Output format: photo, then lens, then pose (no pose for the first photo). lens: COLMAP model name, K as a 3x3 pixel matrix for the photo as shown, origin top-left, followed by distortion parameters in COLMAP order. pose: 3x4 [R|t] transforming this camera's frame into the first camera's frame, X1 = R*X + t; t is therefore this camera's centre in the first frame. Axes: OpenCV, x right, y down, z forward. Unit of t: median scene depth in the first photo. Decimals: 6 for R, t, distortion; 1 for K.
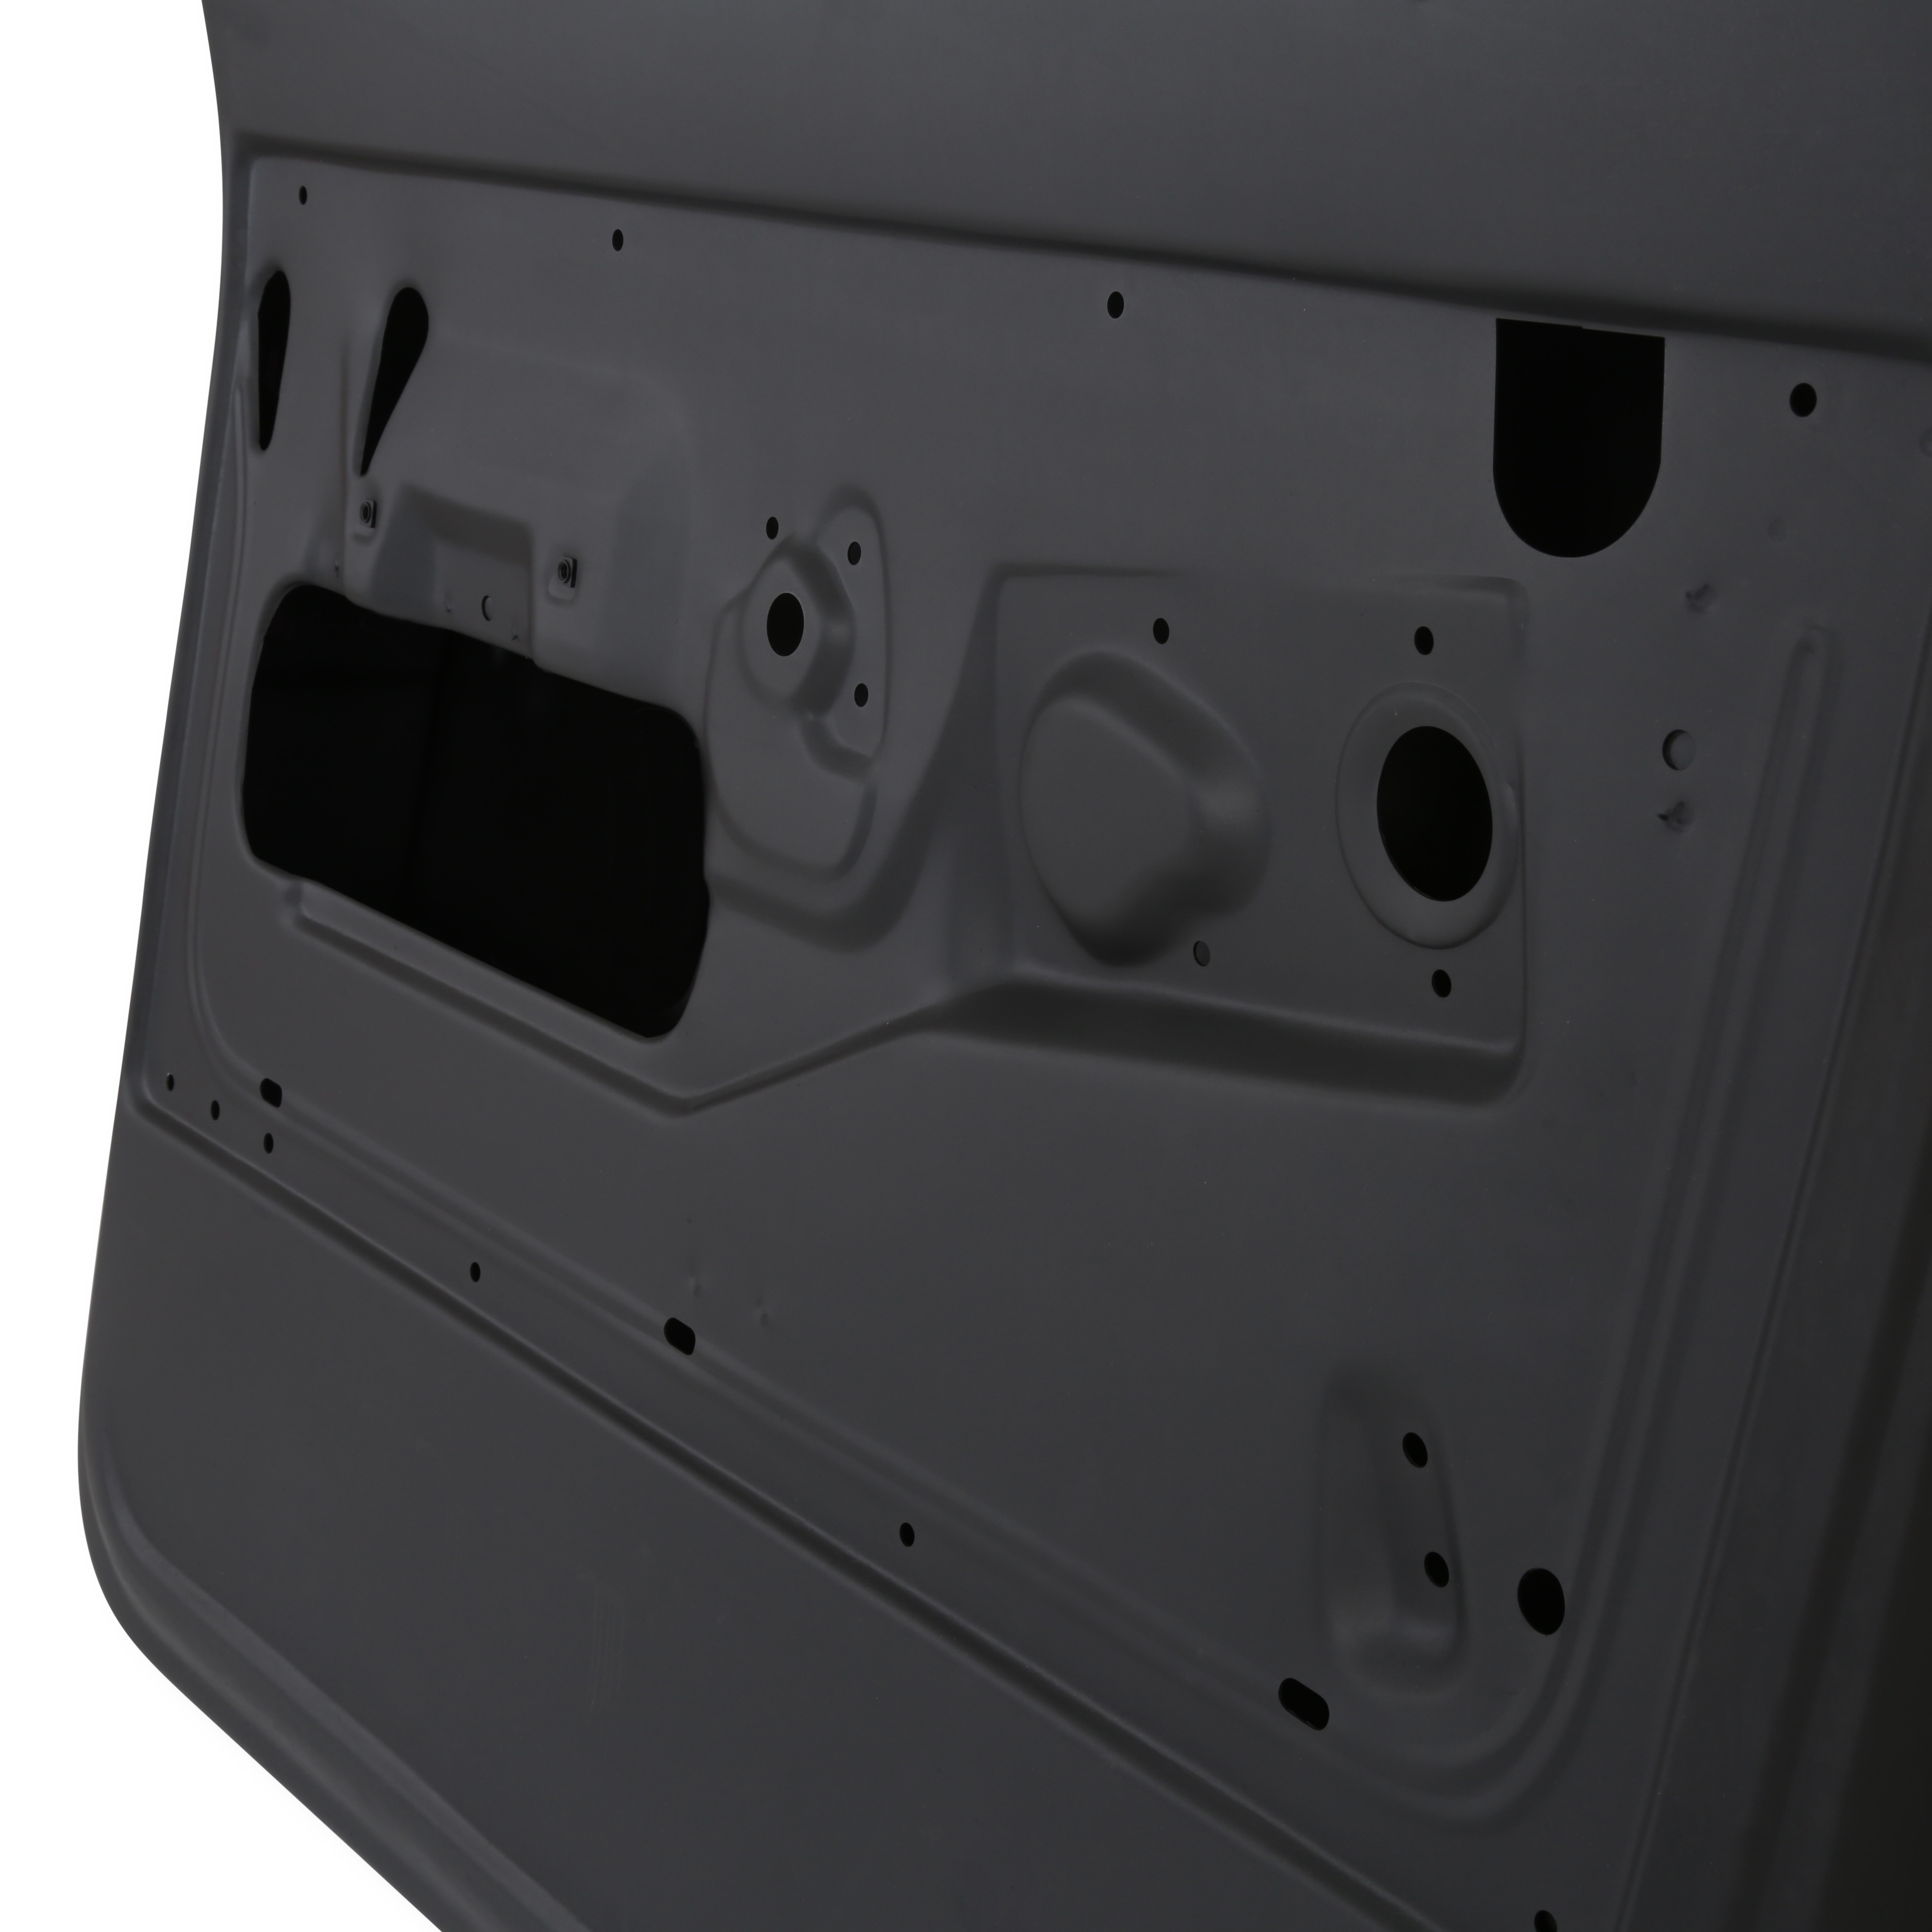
lens RADIAL K [[3390.6, 0, 967.8], [0, 3390.6, 968.2], [0, 0, 1]] dist [0.039651, 0.000000]
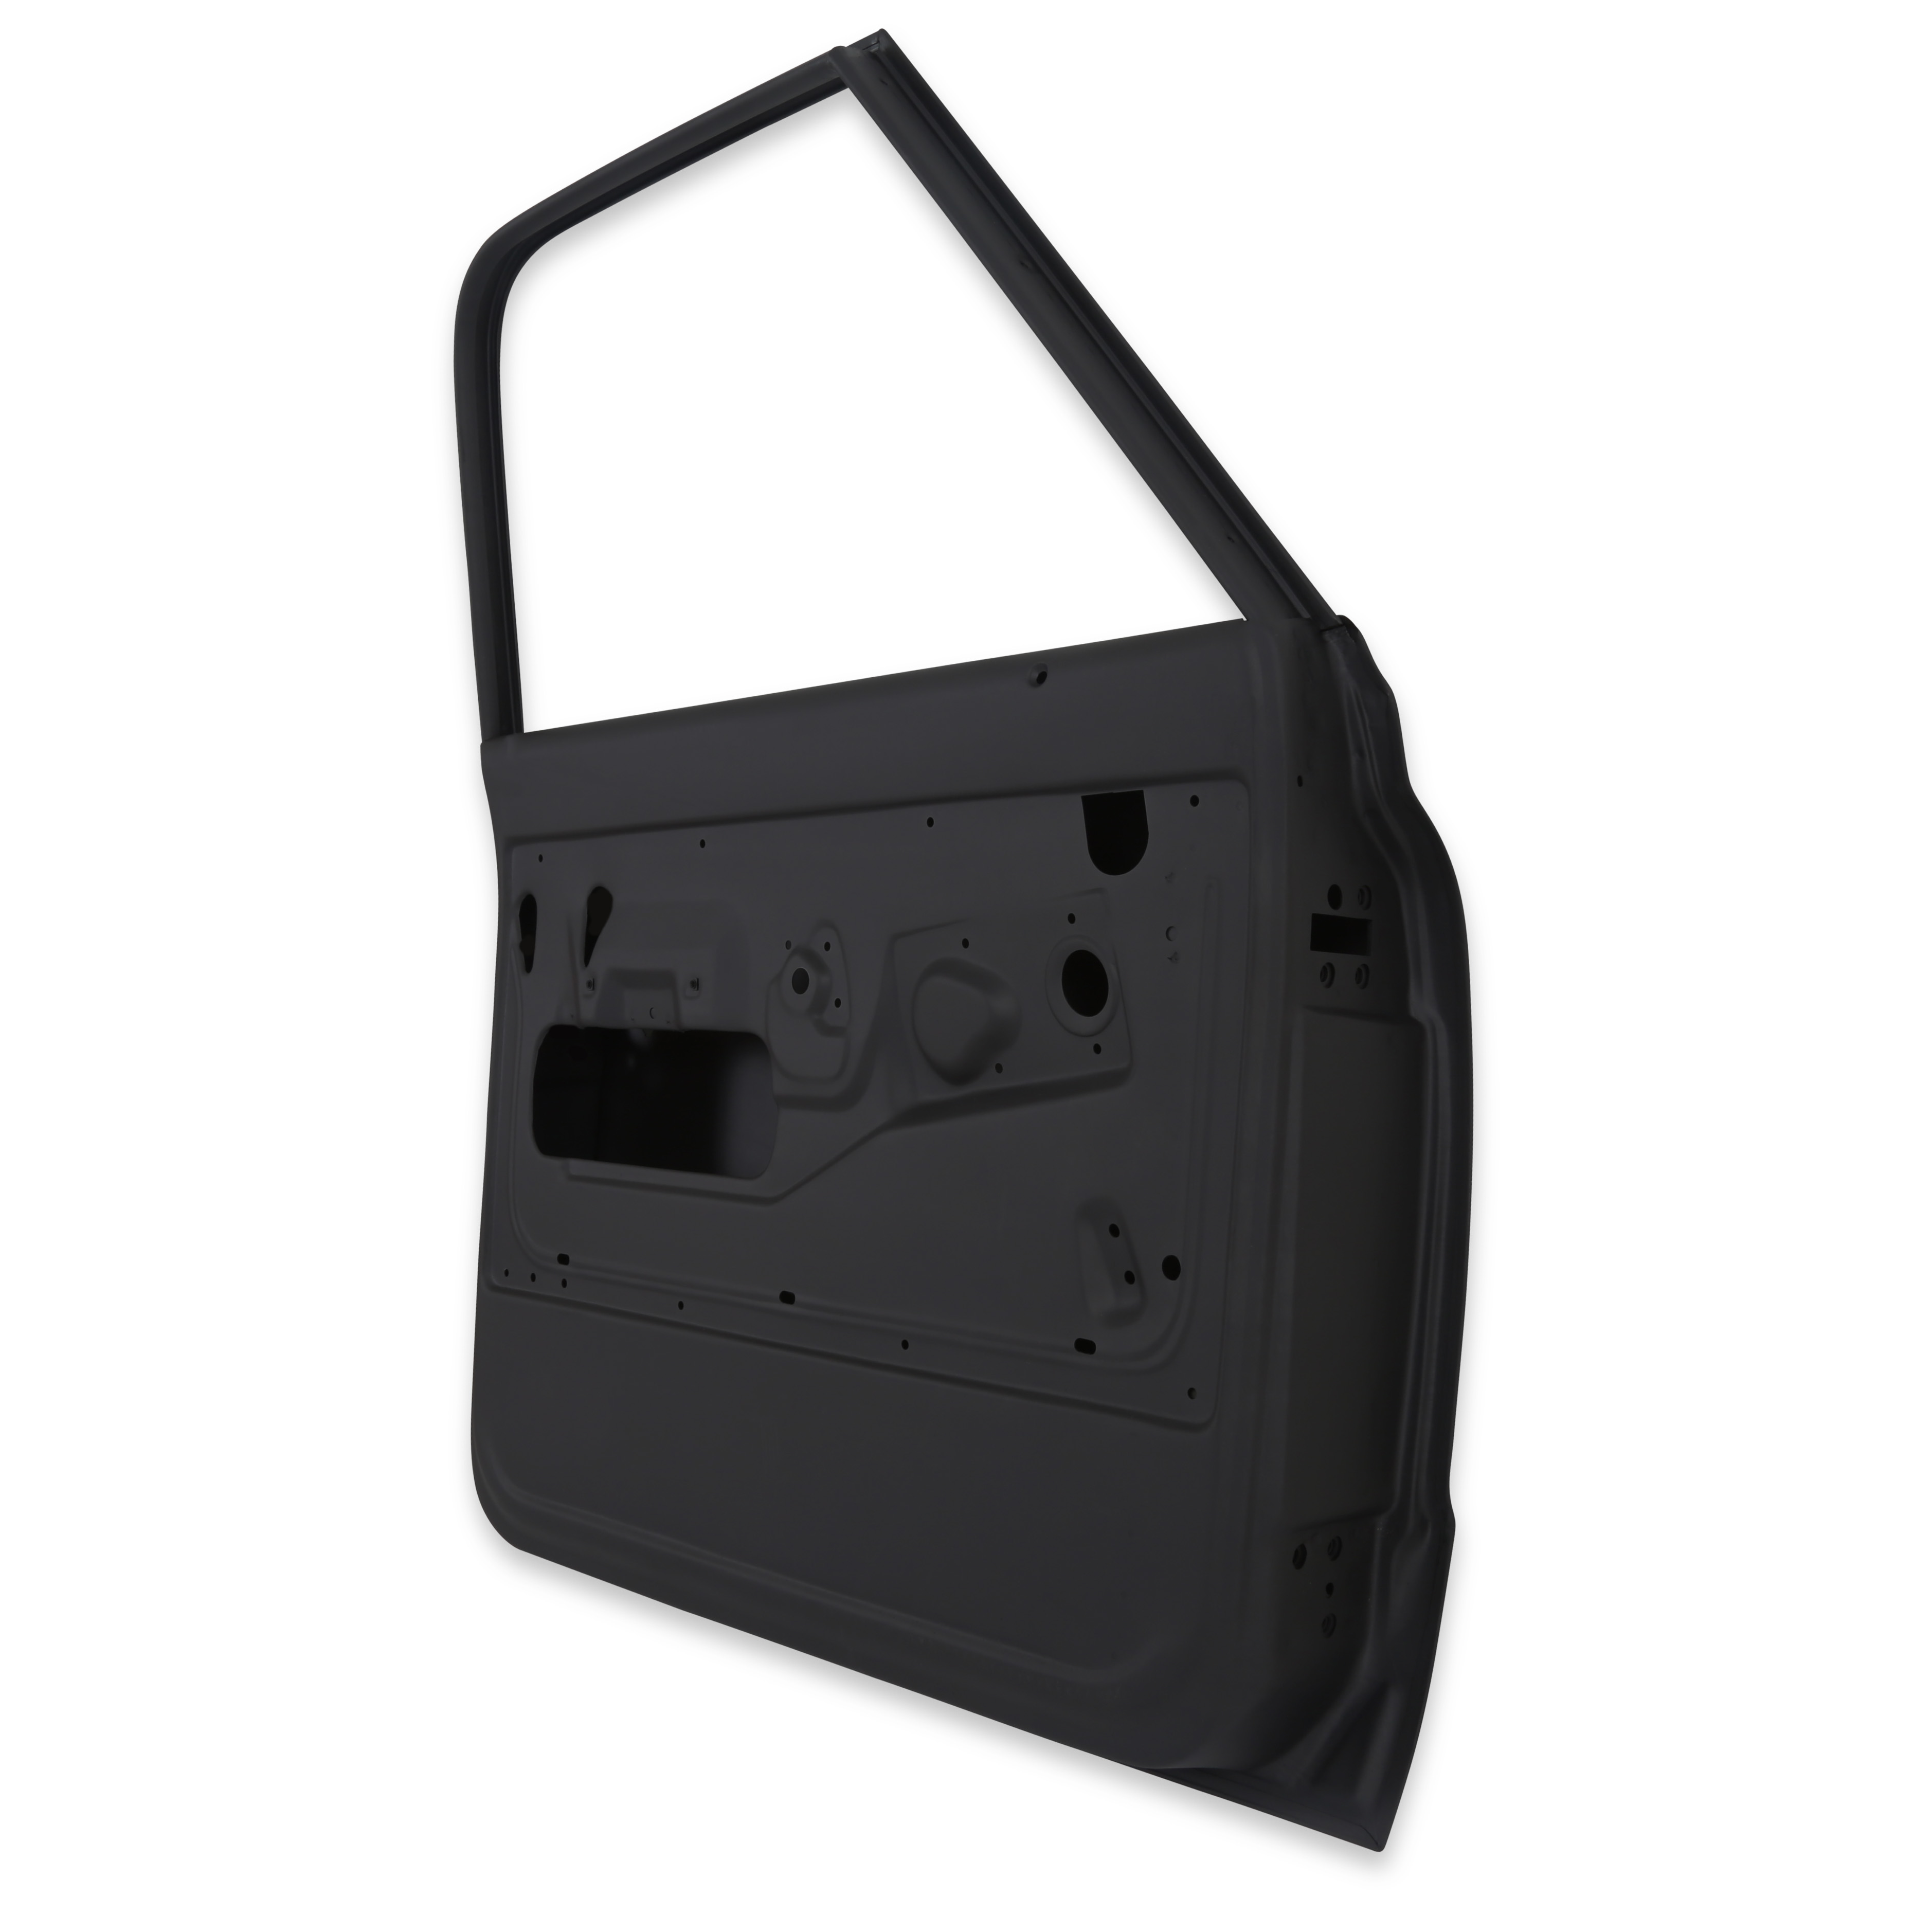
lens RADIAL K [[2136.2, 0, 972.0], [0, 2136.2, 961.6], [0, 0, 1]] dist [-0.110723, 0.000000]
pose [[0.985824, -0.112932, 0.124085, -0.121155], [0.137460, 0.967692, -0.211370, 0.221407], [-0.096205, 0.225431, 0.969498, -0.472959]]
